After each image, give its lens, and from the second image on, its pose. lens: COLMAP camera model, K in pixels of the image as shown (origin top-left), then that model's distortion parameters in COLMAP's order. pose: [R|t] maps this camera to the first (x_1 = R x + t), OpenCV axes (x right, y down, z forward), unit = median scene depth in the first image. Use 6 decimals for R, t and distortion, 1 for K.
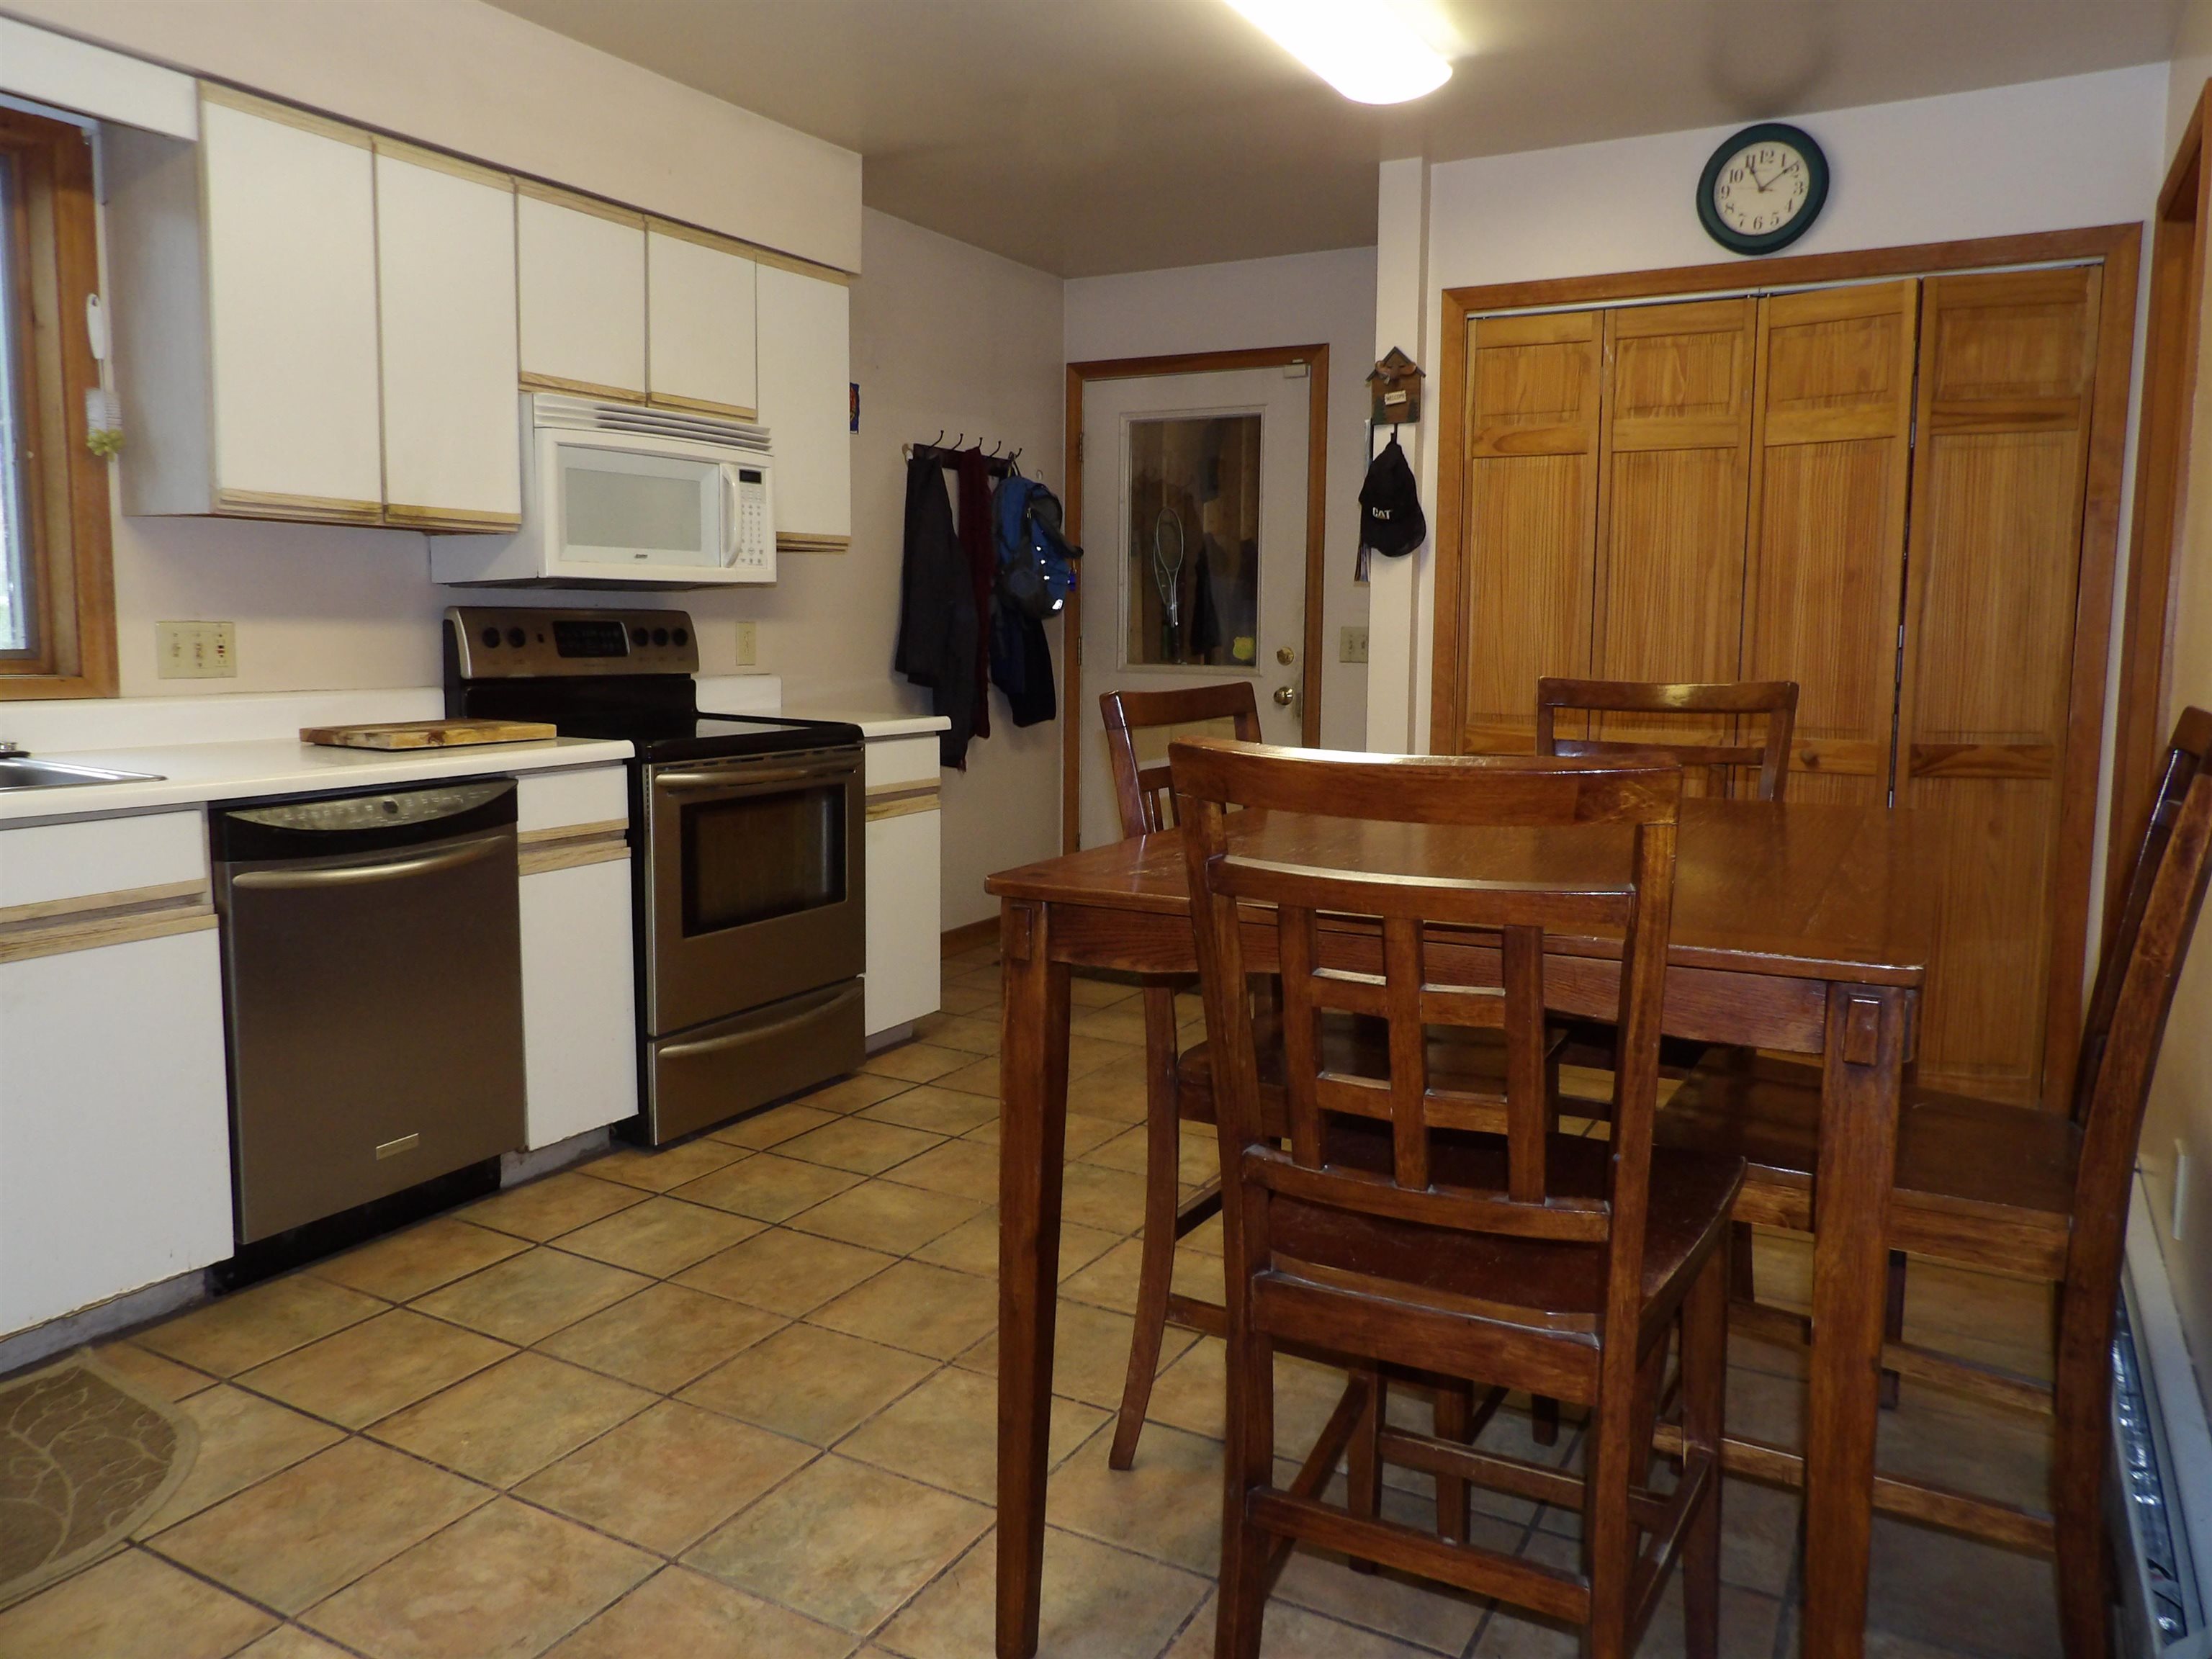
lens RADIAL K [[1570.3, 0, 1099.4], [0, 1570.3, 813.9], [0, 0, 1]] dist [-0.041099, 0.036105]
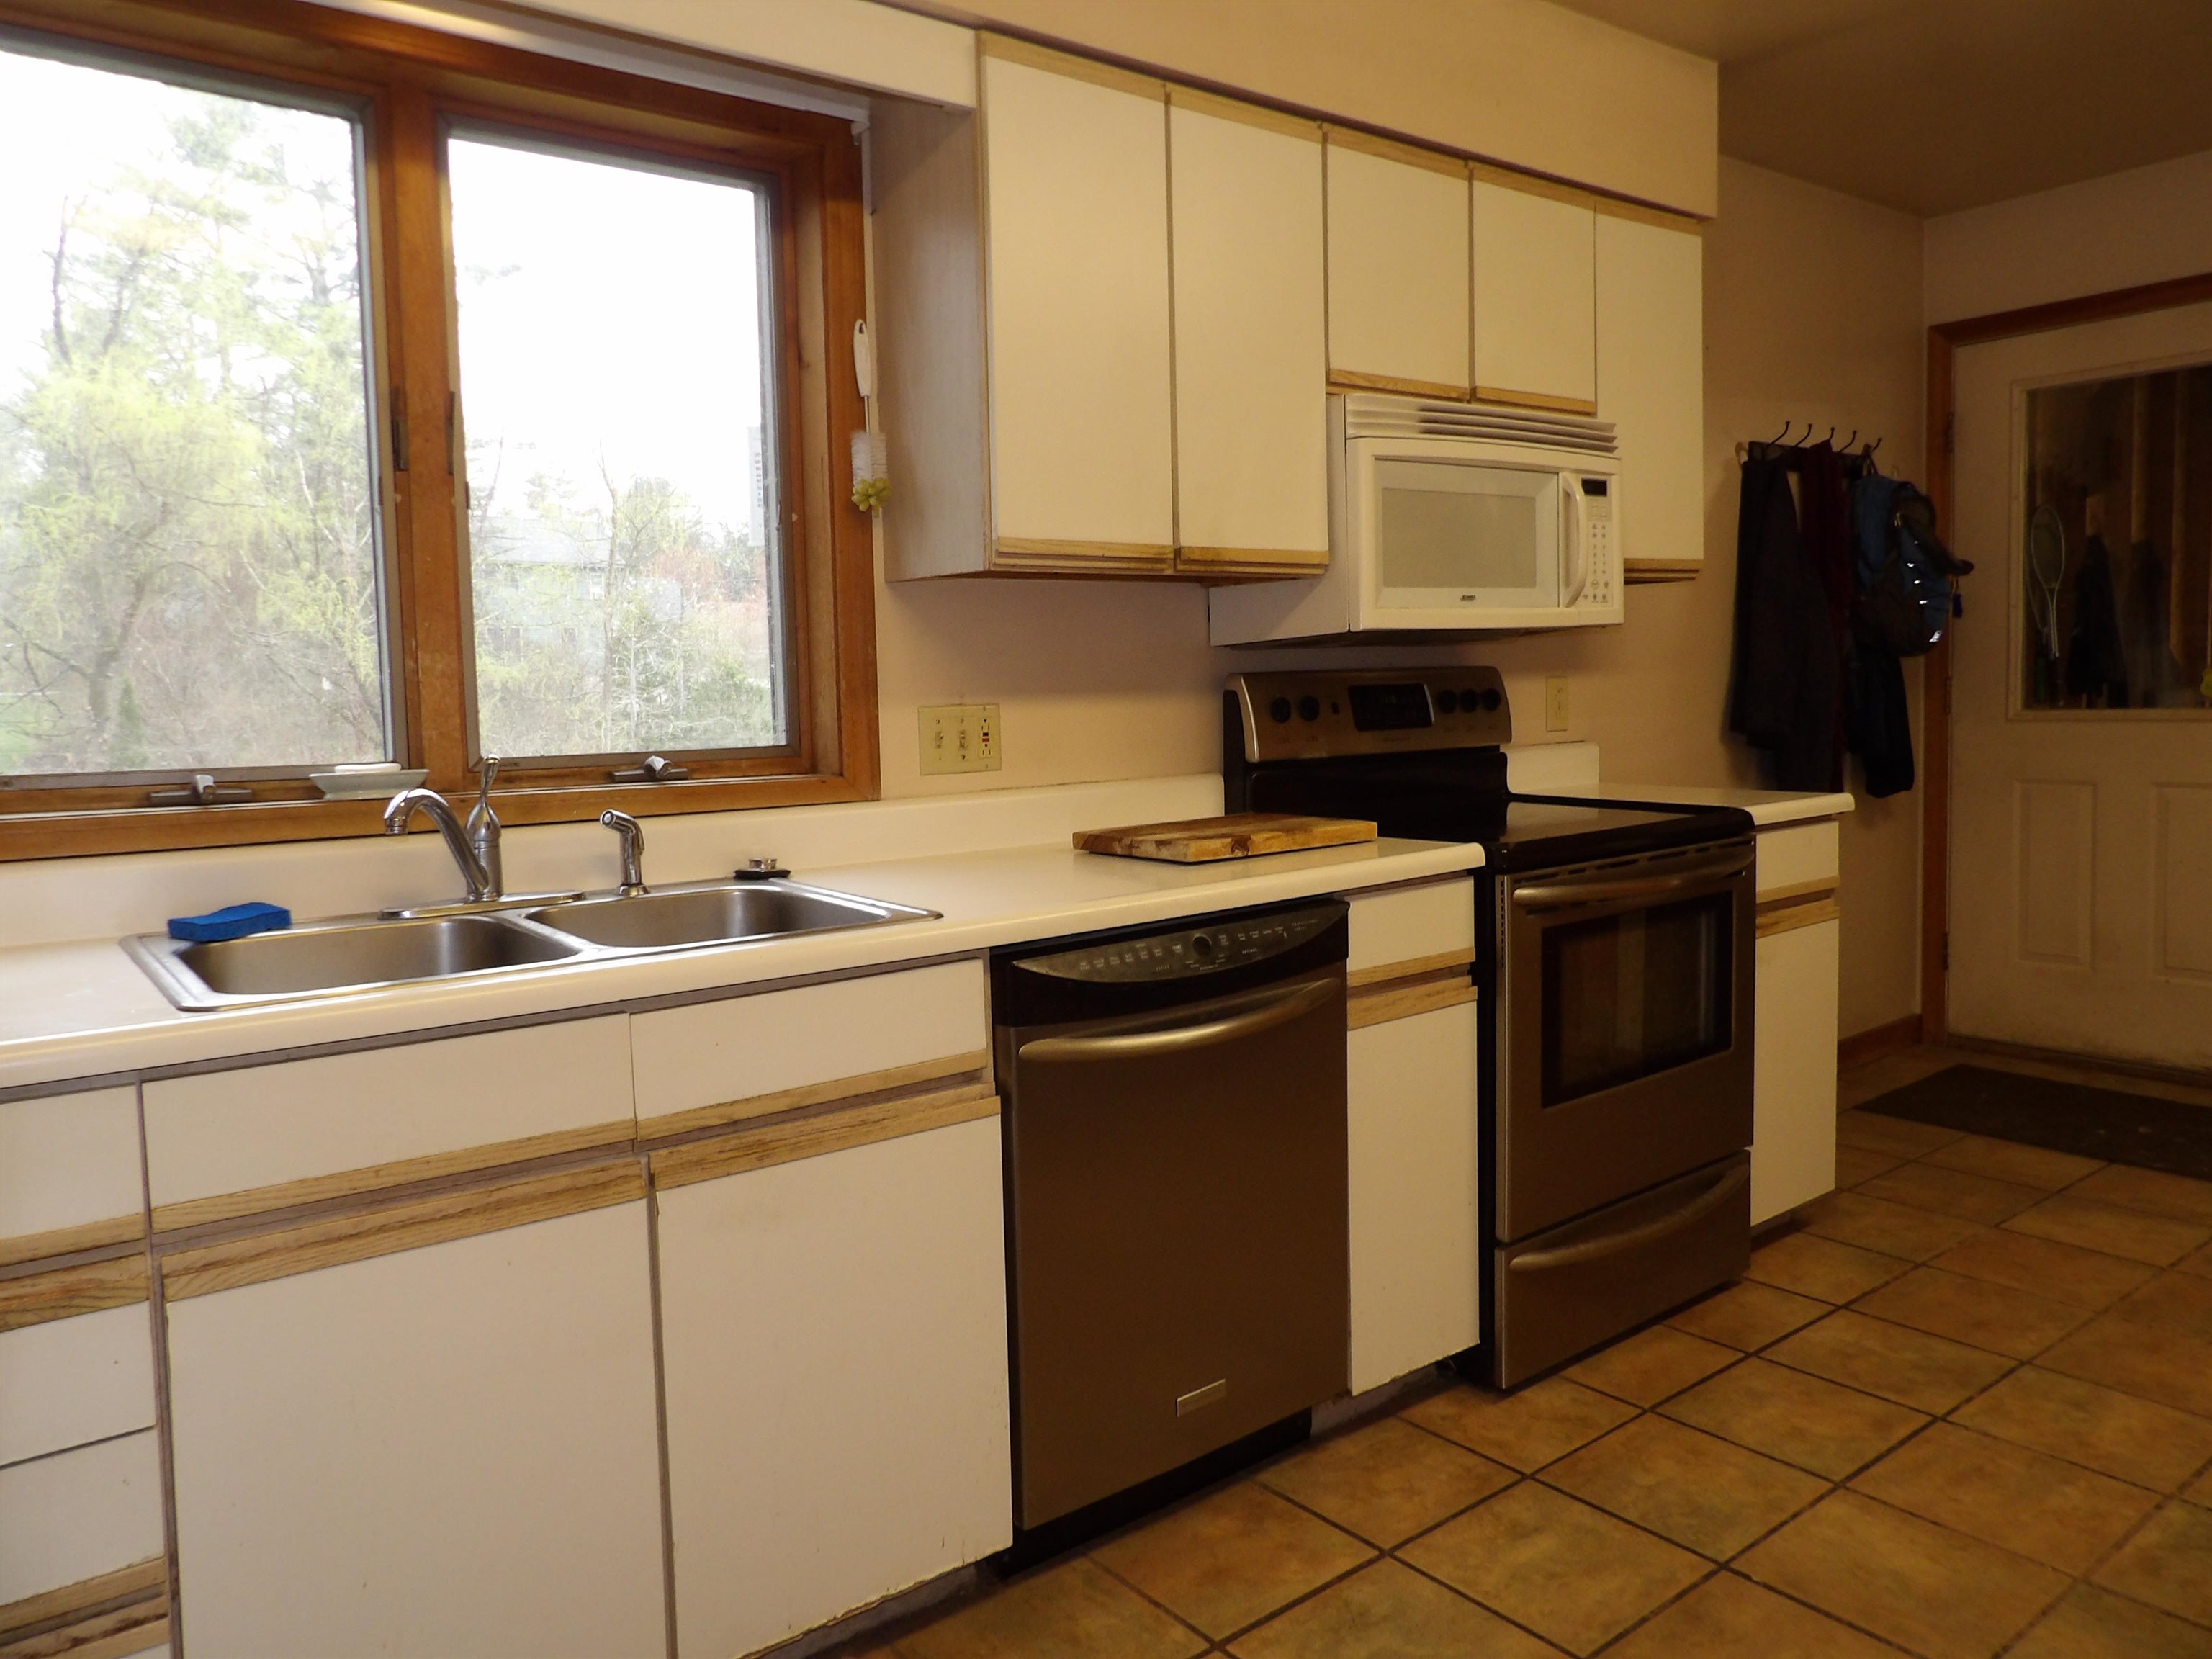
lens RADIAL K [[1572.1, 0, 1090.7], [0, 1572.1, 796.7], [0, 0, 1]] dist [-0.059423, 0.075532]
pose [[0.916364, -0.014122, -0.400097, -0.166538], [-0.003473, 0.999060, -0.043219, -0.035303], [0.400331, 0.040994, 0.915453, 0.239492]]
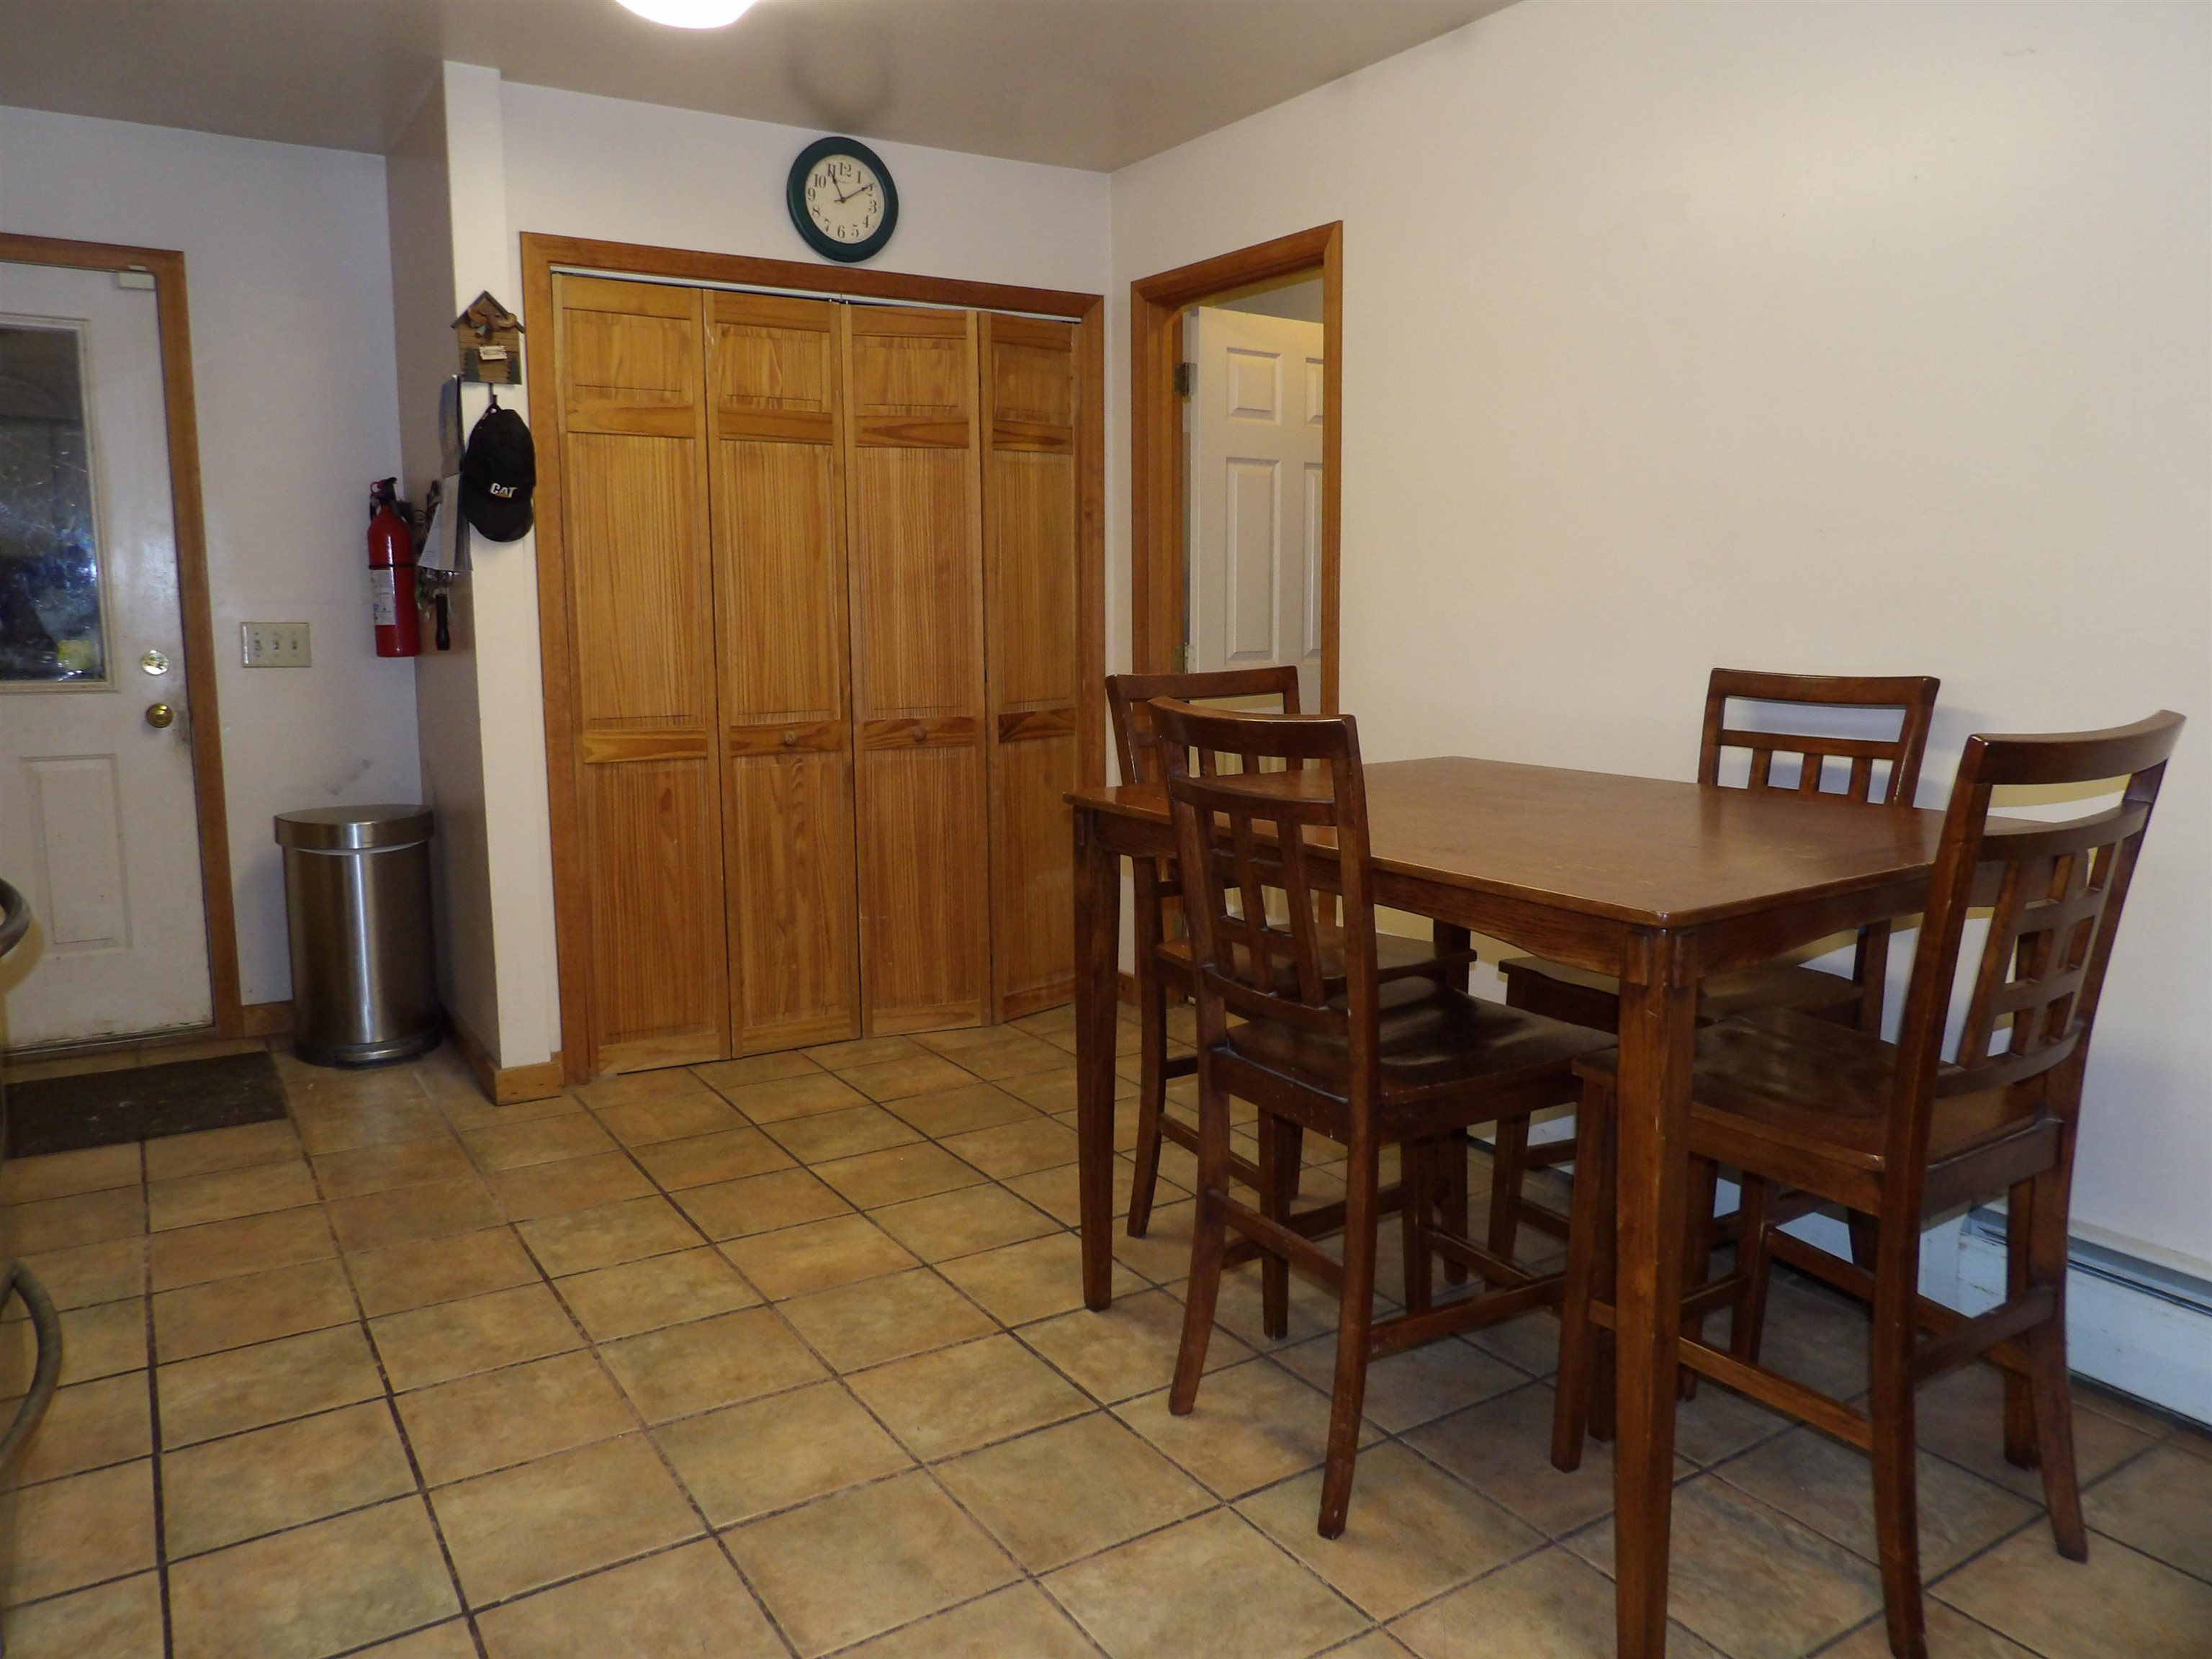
lens RADIAL K [[1572.1, 0, 1090.7], [0, 1572.1, 796.7], [0, 0, 1]] dist [-0.059423, 0.075532]
pose [[0.489063, -0.118011, 0.864228, -0.528638], [0.110217, 0.991225, 0.072981, -0.071159], [-0.865257, 0.059560, 0.497778, 0.414713]]
